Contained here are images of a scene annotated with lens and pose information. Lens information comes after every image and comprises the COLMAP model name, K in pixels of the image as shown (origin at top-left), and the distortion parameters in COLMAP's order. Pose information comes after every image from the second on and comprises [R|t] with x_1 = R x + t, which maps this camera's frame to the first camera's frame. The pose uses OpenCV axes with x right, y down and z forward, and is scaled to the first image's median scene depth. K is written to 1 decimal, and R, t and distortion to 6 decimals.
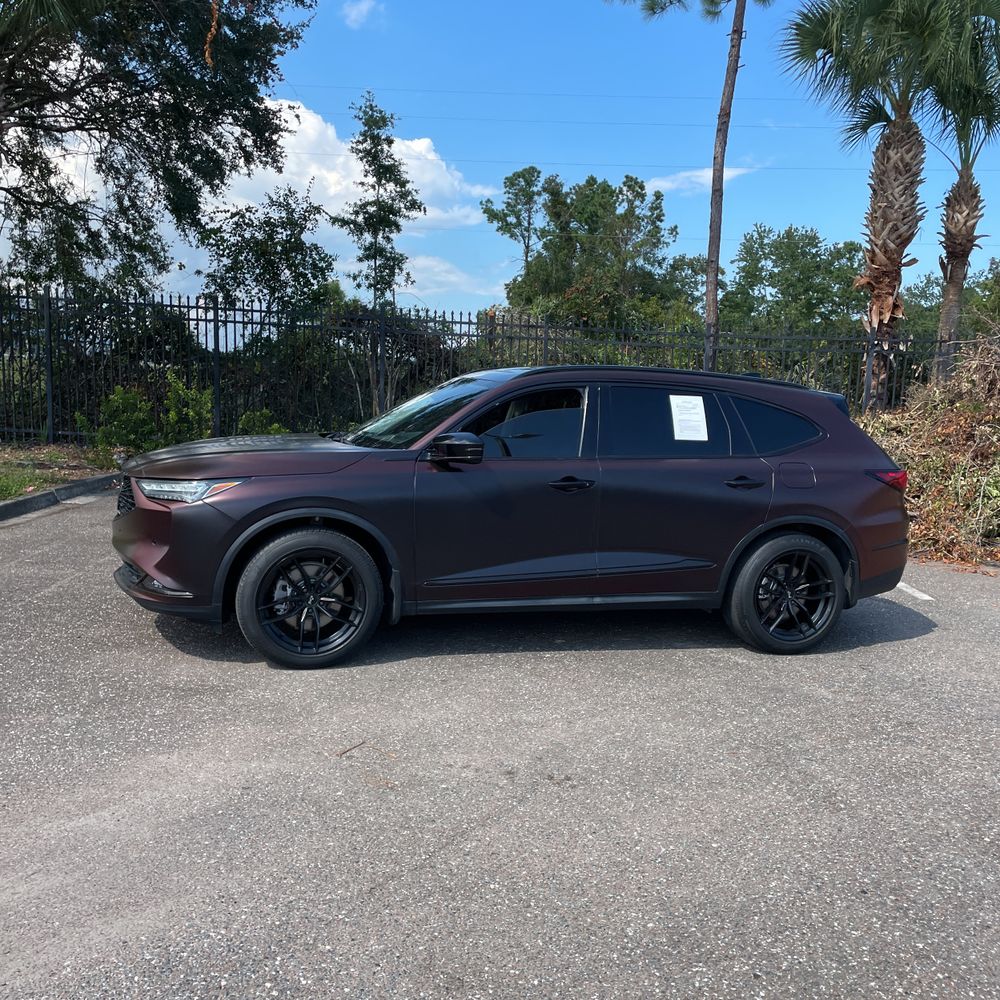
lens RADIAL K [[991.7, 0, 500.5], [0, 991.7, 481.2], [0, 0, 1]] dist [0.100745, -0.123979]
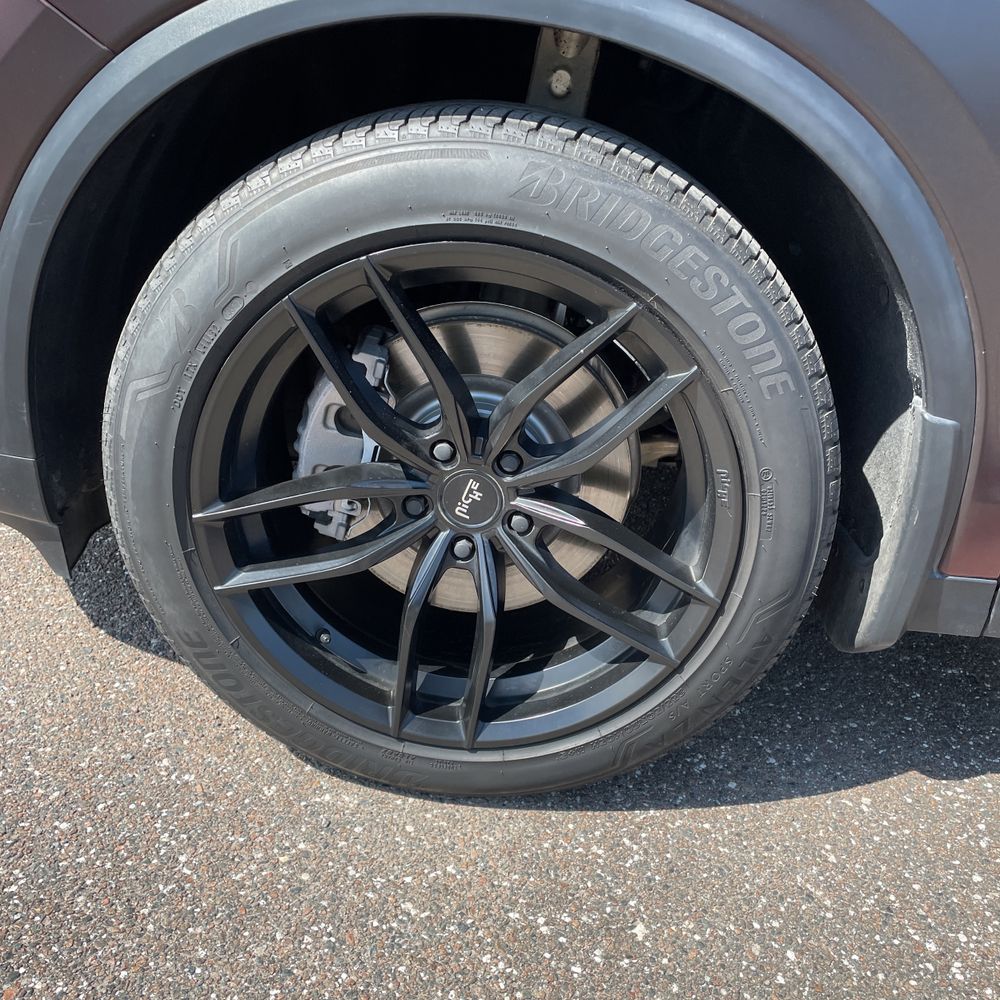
lens RADIAL K [[963.9, 0, 535.9], [0, 963.9, 501.2], [0, 0, 1]] dist [0.005071, 0.000629]
pose [[0.939403, 0.191049, -0.284646, -0.032233], [-0.095258, 0.943088, 0.318608, 0.014930], [0.329315, -0.272186, 0.904138, 0.217870]]
